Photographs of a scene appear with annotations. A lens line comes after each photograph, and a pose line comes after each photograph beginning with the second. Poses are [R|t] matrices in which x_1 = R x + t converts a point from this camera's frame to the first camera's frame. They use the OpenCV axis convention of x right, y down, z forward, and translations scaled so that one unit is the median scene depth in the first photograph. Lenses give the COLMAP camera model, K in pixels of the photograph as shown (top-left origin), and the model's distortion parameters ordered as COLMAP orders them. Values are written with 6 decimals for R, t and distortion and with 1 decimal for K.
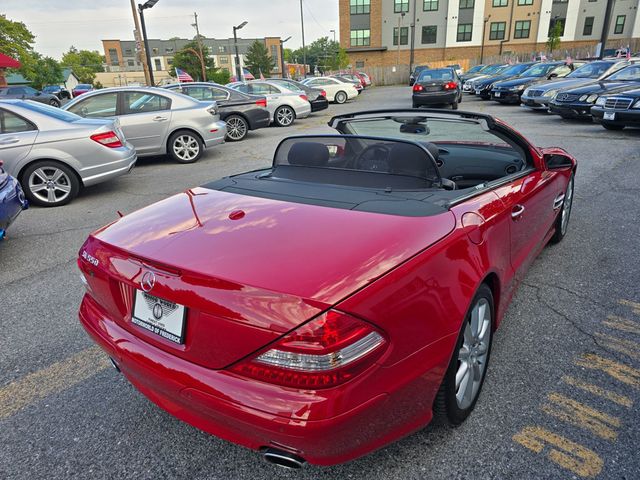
lens RADIAL K [[436.4, 0, 326.0], [0, 436.4, 245.5], [0, 0, 1]] dist [0.049026, -0.039578]
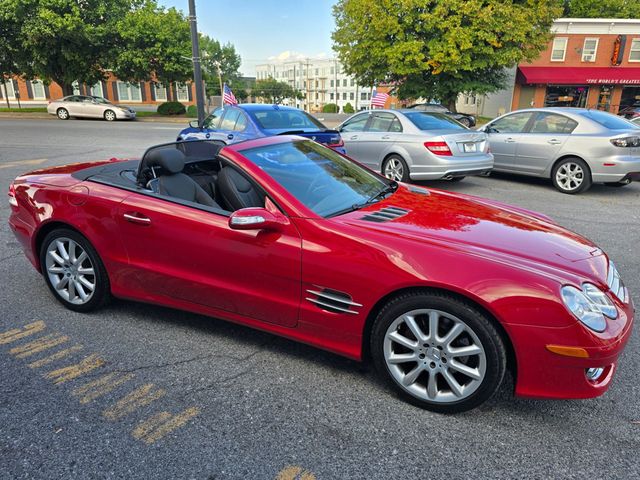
lens RADIAL K [[436.4, 0, 320.5], [0, 436.4, 234.4], [0, 0, 1]] dist [0.049026, -0.039578]
pose [[0.186374, 0.331083, -0.925013, 0.462236], [-0.377621, 0.893327, 0.243658, -0.145014], [0.907010, 0.303893, 0.291517, 0.312567]]
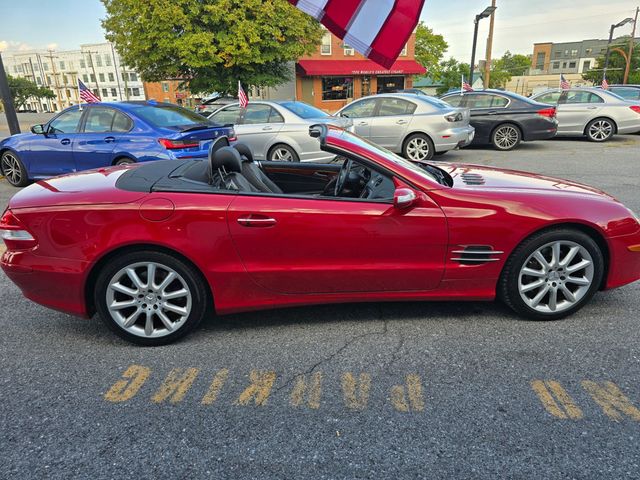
lens RADIAL K [[436.4, 0, 316.2], [0, 436.4, 244.0], [0, 0, 1]] dist [0.049026, -0.039578]
pose [[0.634673, 0.276865, -0.721482, 0.378924], [-0.282631, 0.952099, 0.116738, -0.053911], [0.719242, 0.129823, 0.682522, 0.100027]]
